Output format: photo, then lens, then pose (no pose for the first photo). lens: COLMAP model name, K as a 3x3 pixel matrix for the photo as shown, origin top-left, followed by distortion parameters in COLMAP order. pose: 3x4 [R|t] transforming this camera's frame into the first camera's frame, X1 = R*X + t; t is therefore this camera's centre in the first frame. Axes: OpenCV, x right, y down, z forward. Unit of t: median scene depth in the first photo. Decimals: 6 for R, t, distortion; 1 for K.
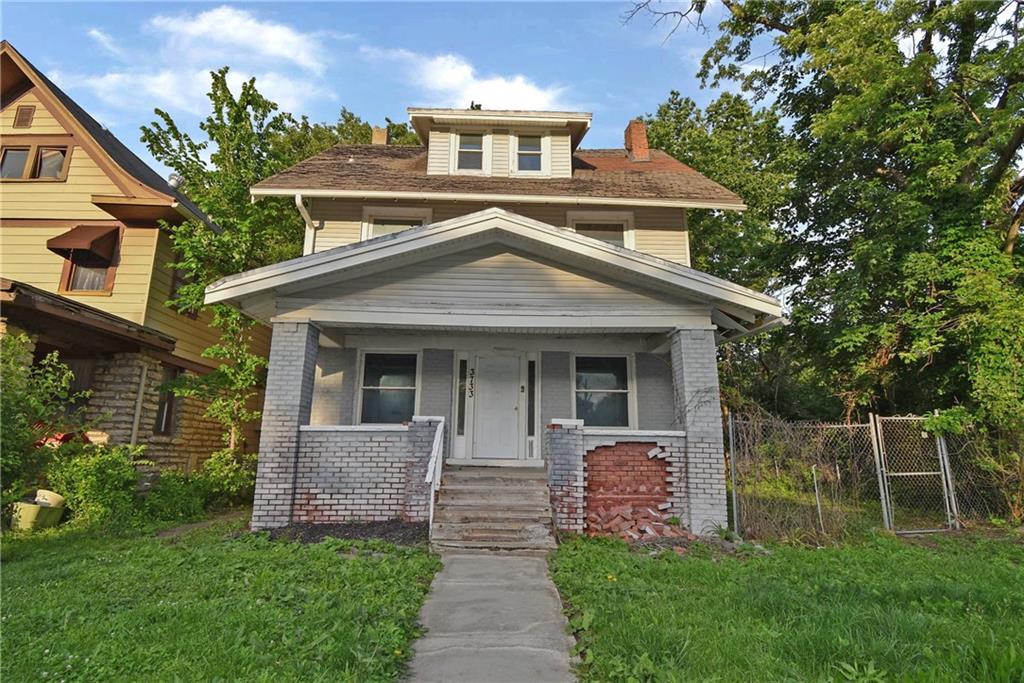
lens RADIAL K [[483.8, 0, 512.0], [0, 483.8, 341.5], [0, 0, 1]] dist [0.000586, -0.014013]
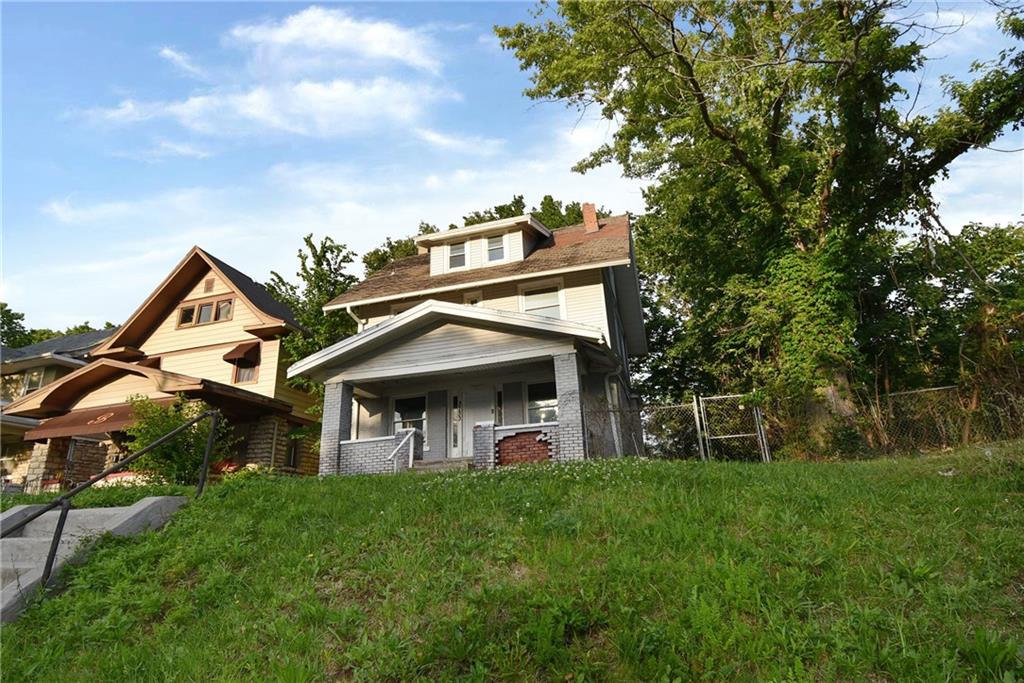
lens RADIAL K [[483.8, 0, 512.0], [0, 483.8, 341.5], [0, 0, 1]] dist [0.000586, -0.014013]
pose [[0.953901, -0.148707, -0.260691, 0.481184], [0.118618, 0.984699, -0.127665, 0.084291], [0.275686, 0.090857, 0.956944, -0.386505]]
